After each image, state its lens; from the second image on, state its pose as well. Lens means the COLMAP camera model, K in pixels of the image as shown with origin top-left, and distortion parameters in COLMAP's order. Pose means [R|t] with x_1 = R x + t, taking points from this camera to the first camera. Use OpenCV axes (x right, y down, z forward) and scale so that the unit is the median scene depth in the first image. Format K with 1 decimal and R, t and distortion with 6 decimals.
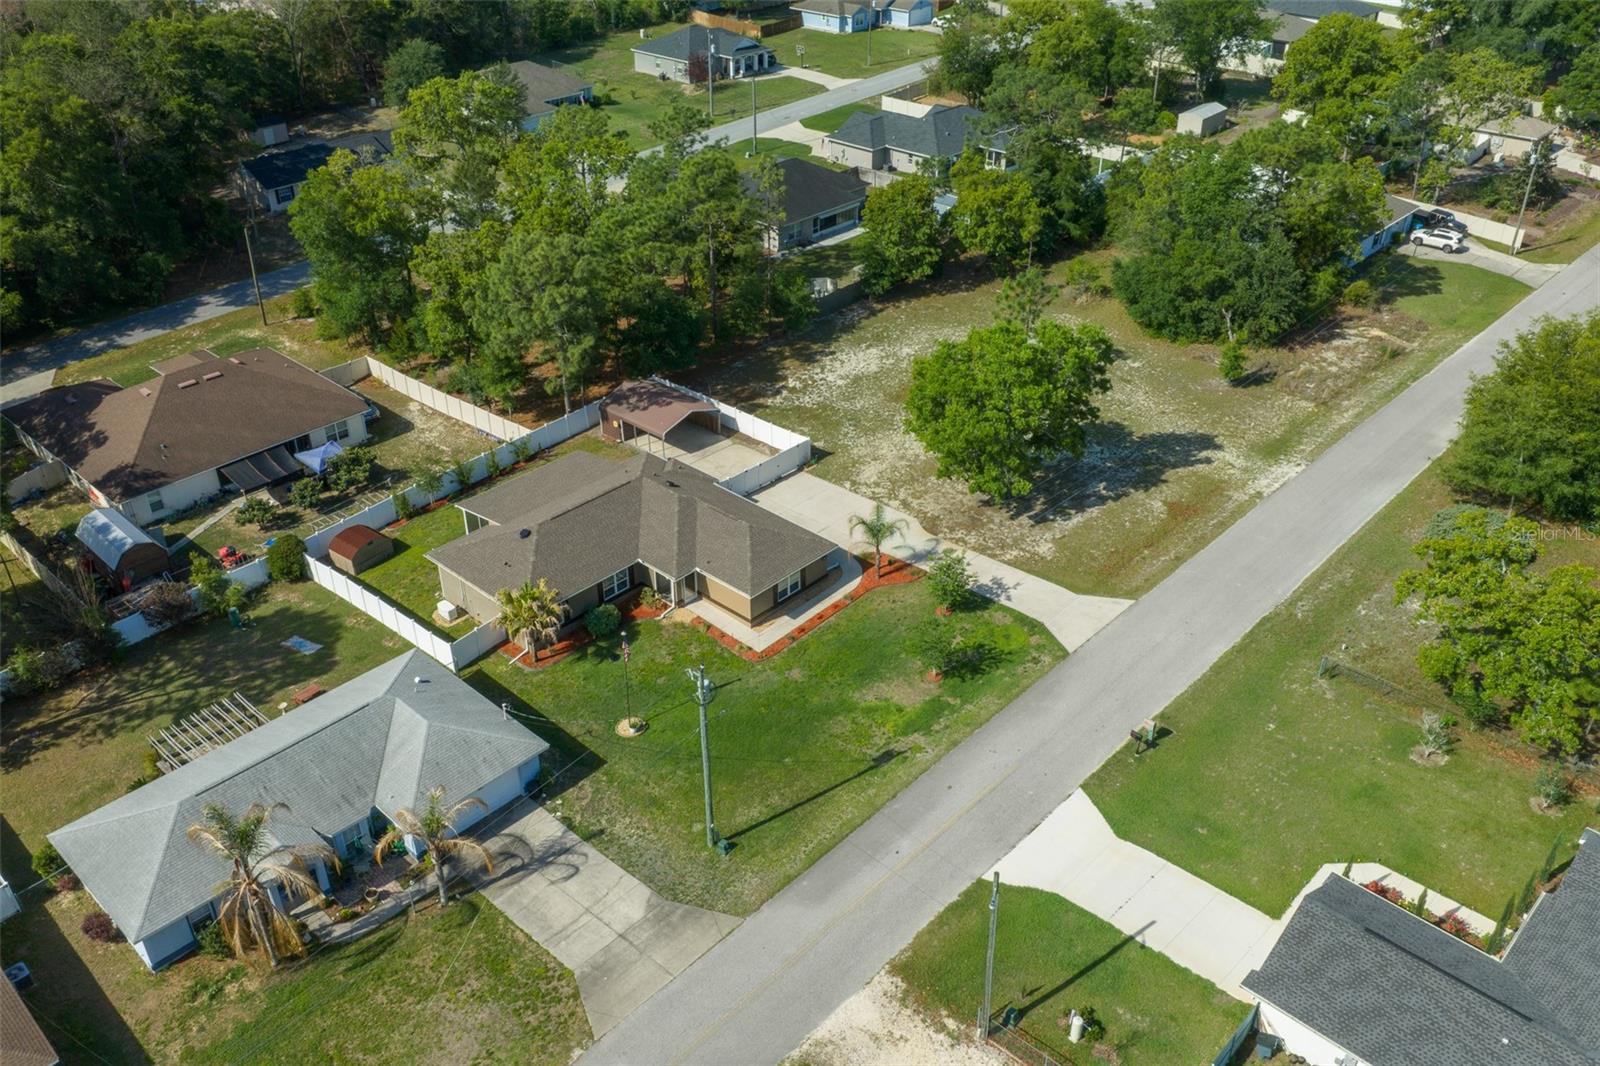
lens RADIAL K [[1327.1, 0, 796.5], [0, 1327.1, 527.5], [0, 0, 1]] dist [0.021848, -0.011983]
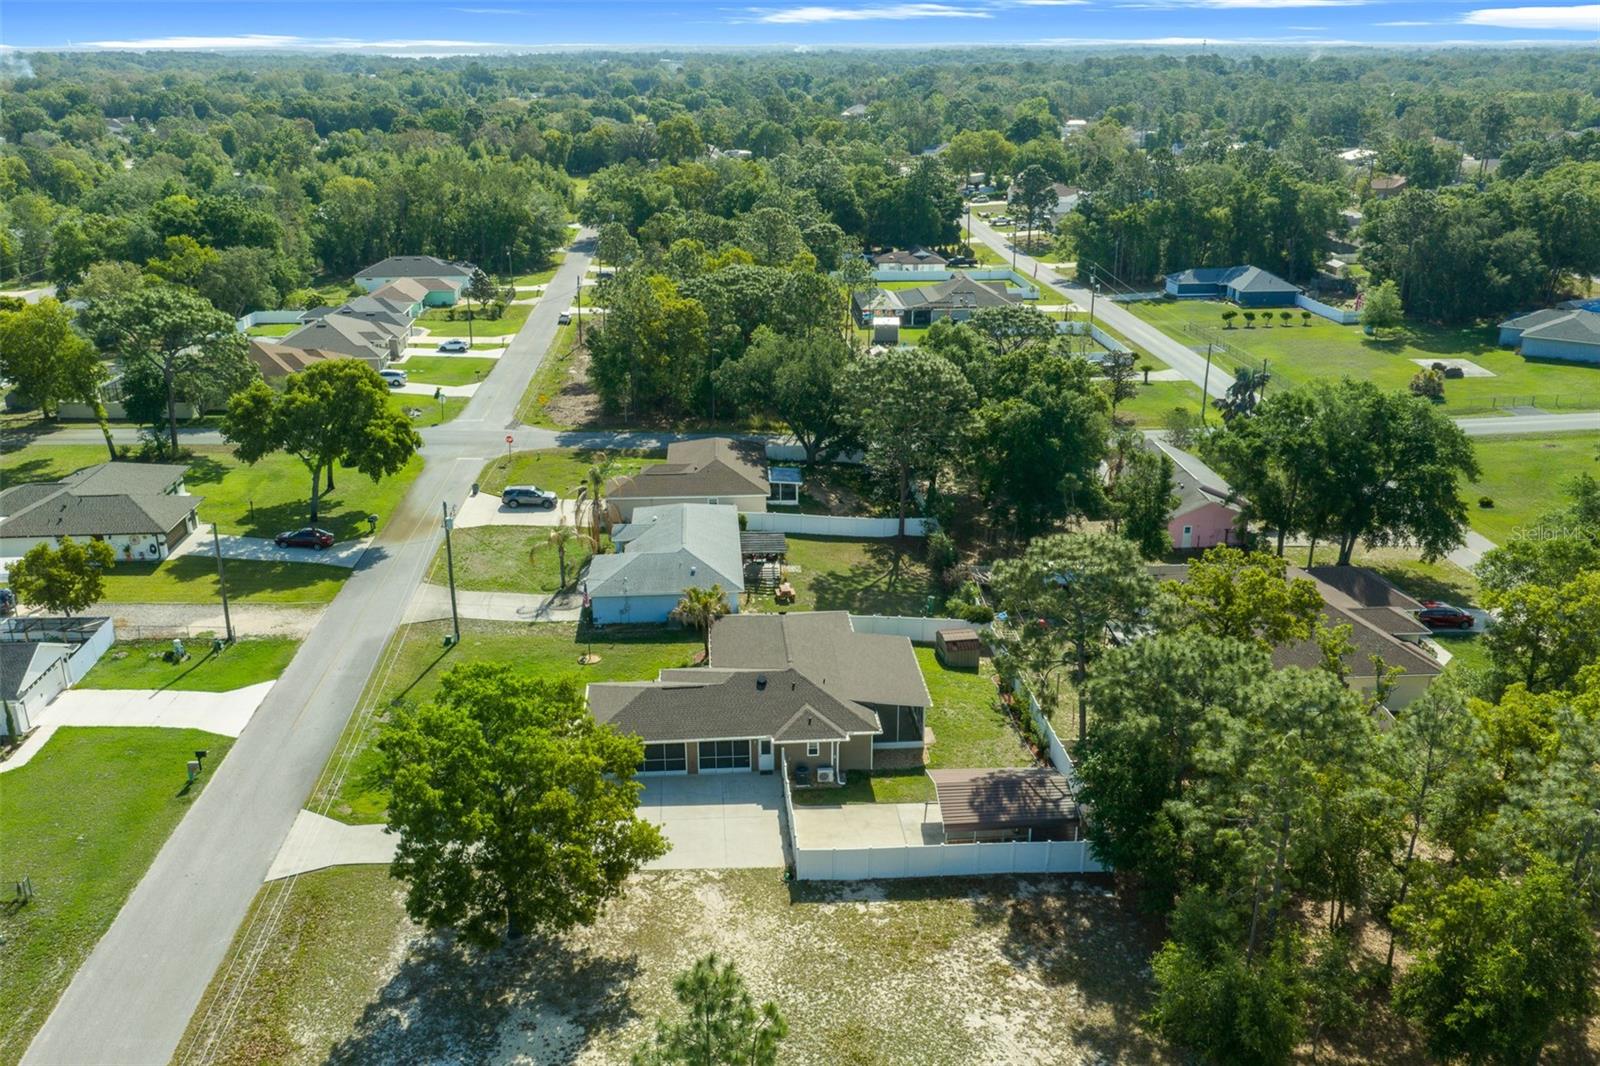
lens RADIAL K [[1318.7, 0, 796.7], [0, 1318.7, 538.9], [0, 0, 1]] dist [0.014681, -0.017321]
pose [[-0.675908, 0.265614, -0.687457, 0.496413], [-0.380125, 0.673499, 0.633960, -0.687888], [0.631390, 0.689818, -0.354257, 1.232656]]
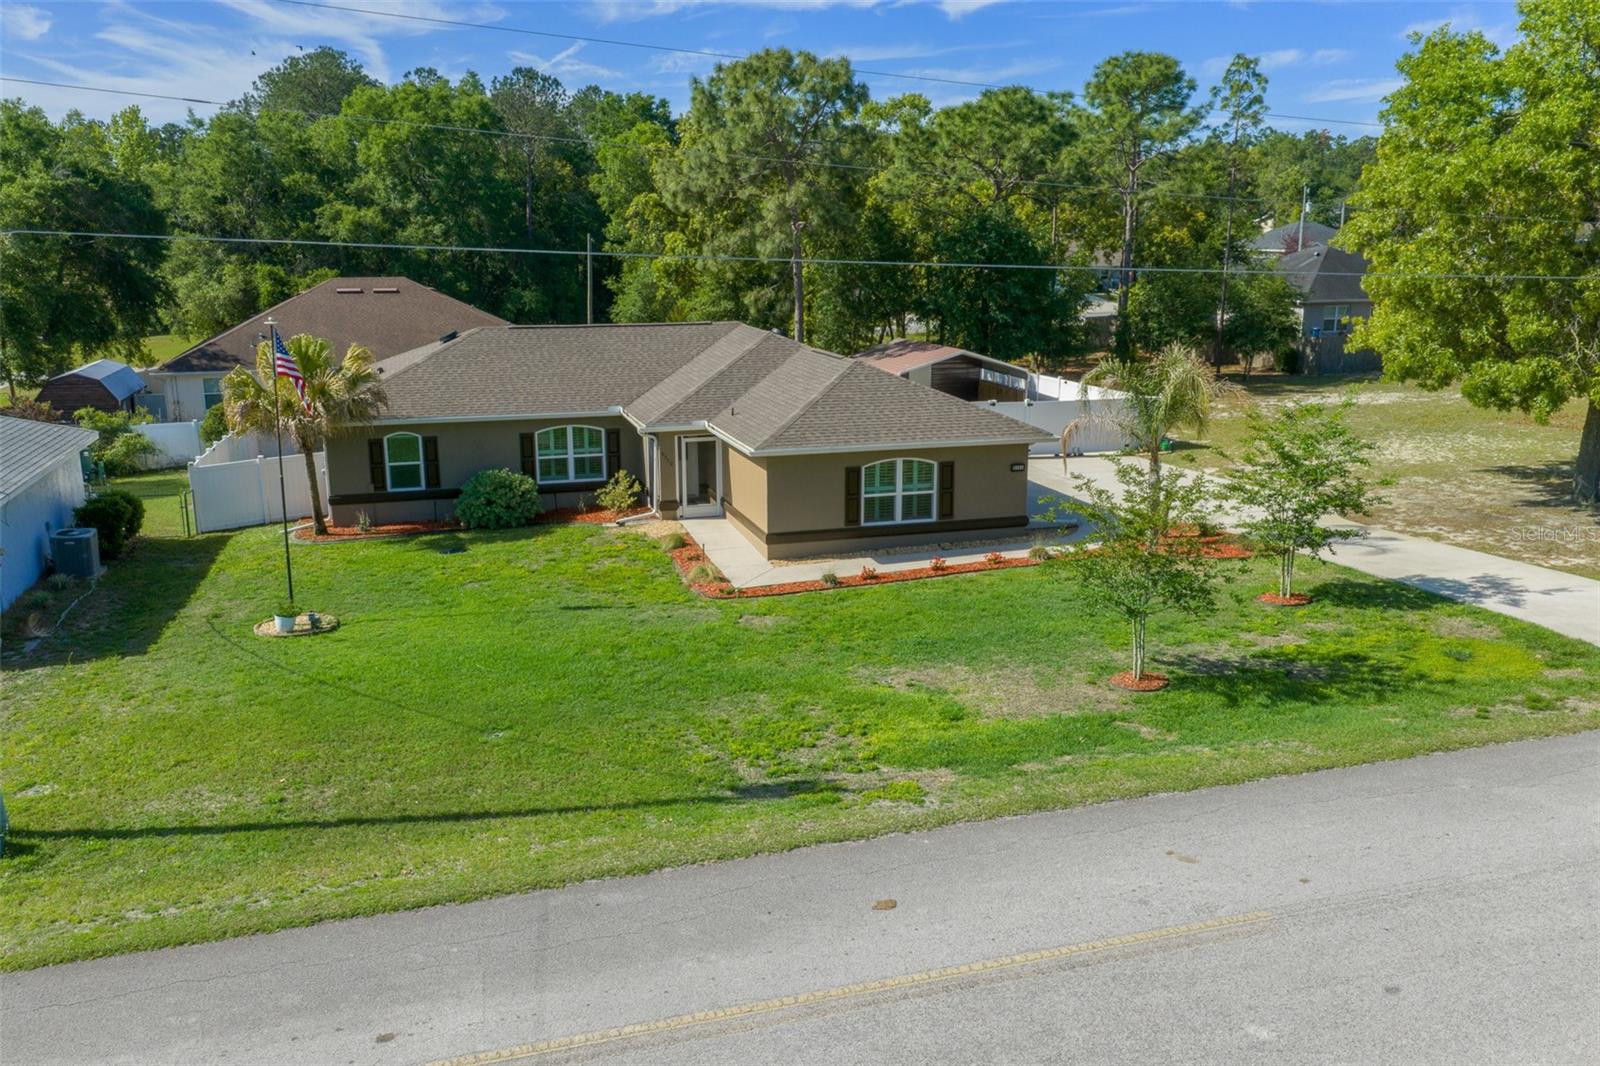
lens RADIAL K [[1318.7, 0, 796.7], [0, 1318.7, 538.9], [0, 0, 1]] dist [0.014681, -0.017321]
pose [[0.862743, 0.119054, -0.491427, 0.151259], [-0.265970, 0.933421, -0.240801, 0.146995], [0.430040, 0.338454, 0.836967, 0.596513]]
